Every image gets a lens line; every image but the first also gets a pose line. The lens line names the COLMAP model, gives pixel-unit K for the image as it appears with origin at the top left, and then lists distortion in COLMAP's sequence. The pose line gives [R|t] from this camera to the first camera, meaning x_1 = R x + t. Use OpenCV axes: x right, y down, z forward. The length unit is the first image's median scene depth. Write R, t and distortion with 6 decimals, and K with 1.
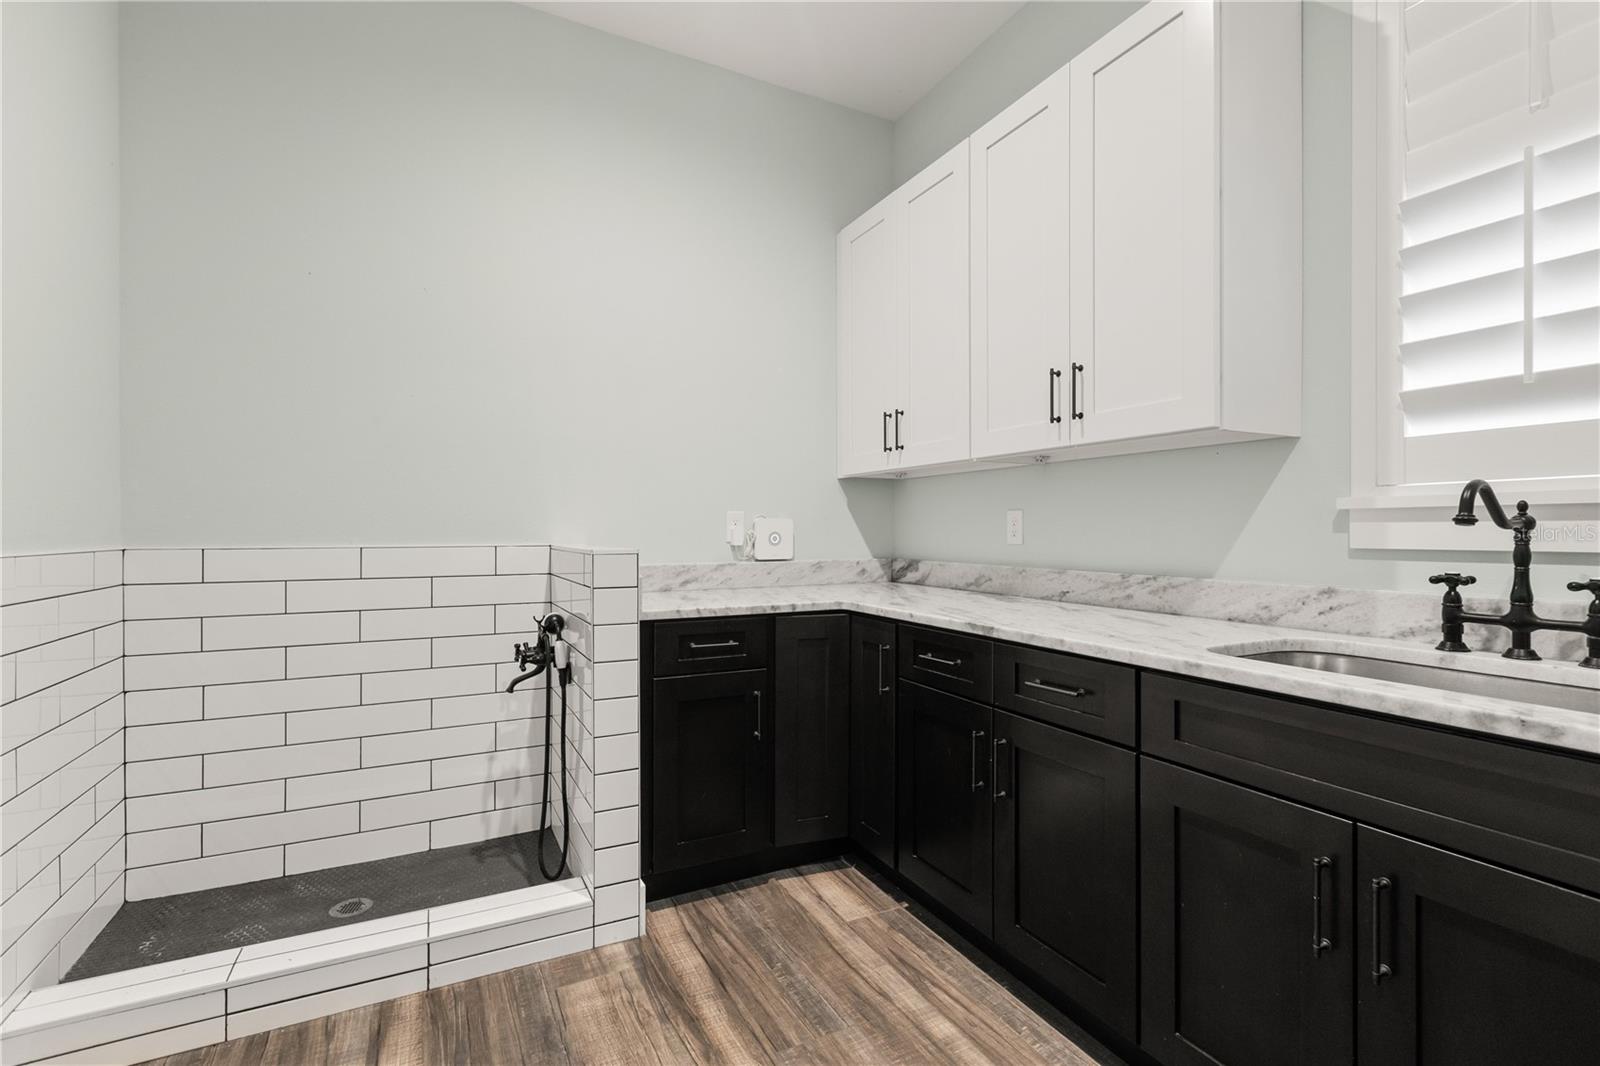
lens RADIAL K [[737.3, 0, 801.6], [0, 737.3, 531.3], [0, 0, 1]] dist [0.003749, 0.000642]
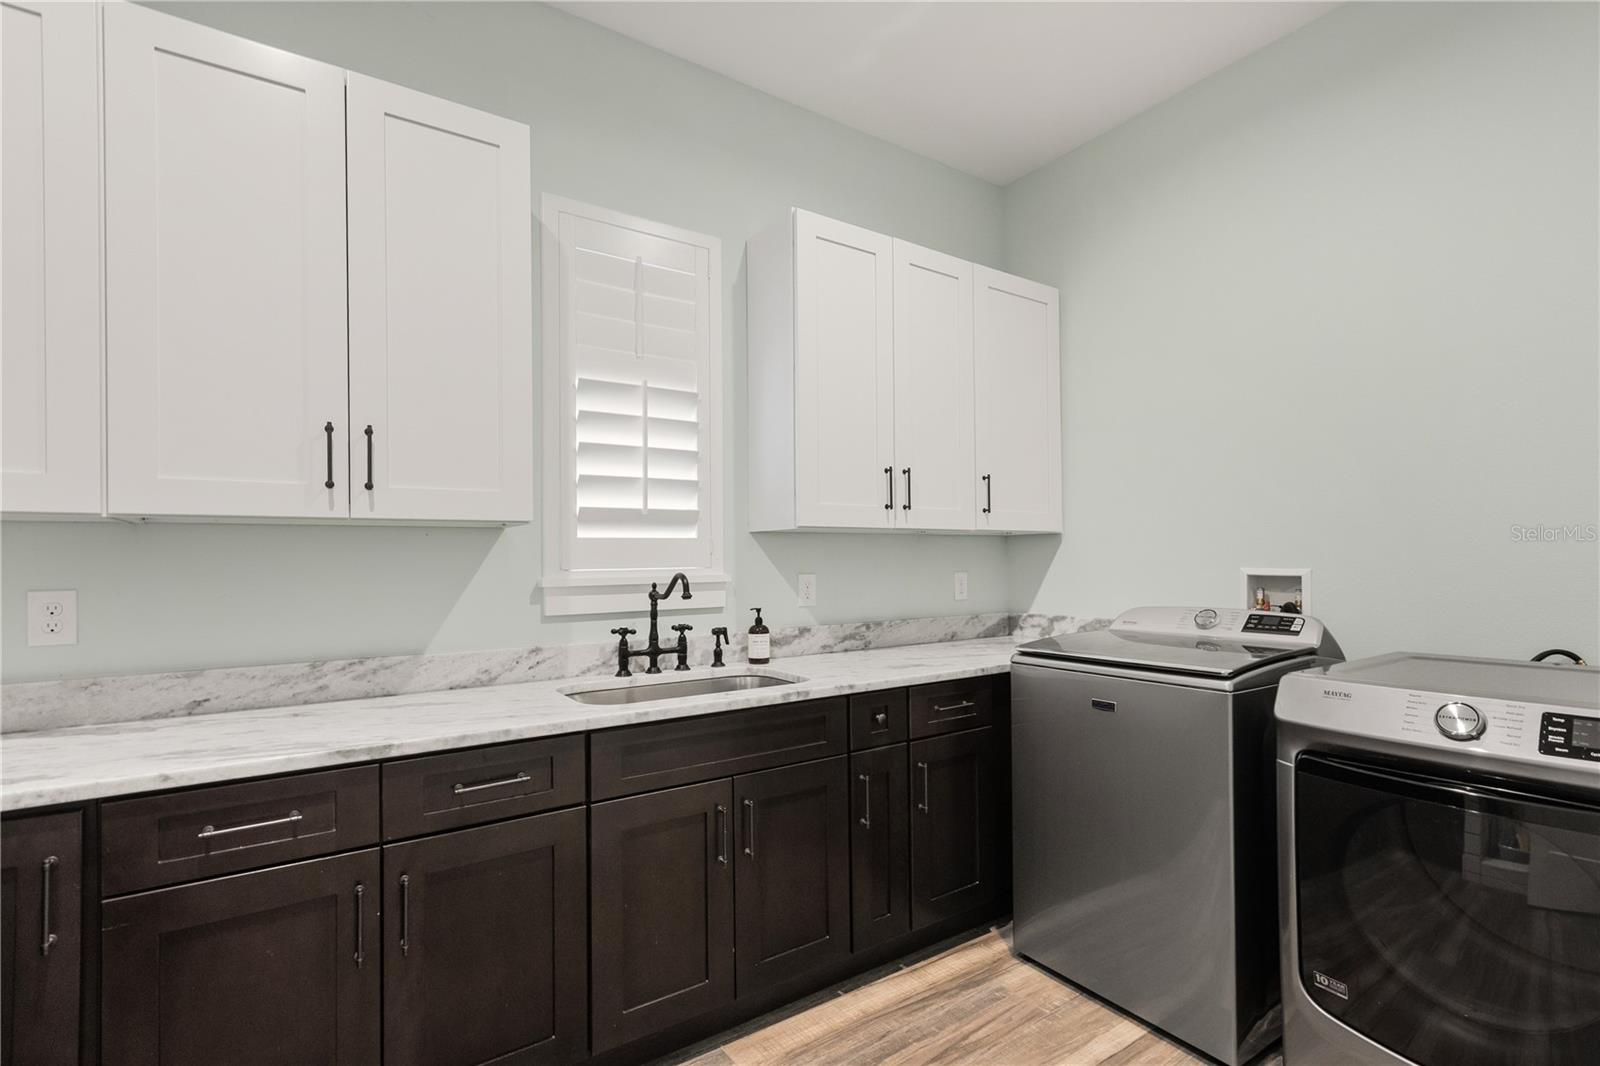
lens RADIAL K [[737.3, 0, 797.8], [0, 737.3, 555.8], [0, 0, 1]] dist [0.003749, 0.000642]
pose [[-0.116187, 0.010041, 0.993177, -0.636049], [0.016073, 0.999837, -0.008228, -0.066935], [-0.993097, 0.015007, -0.116330, 0.685802]]
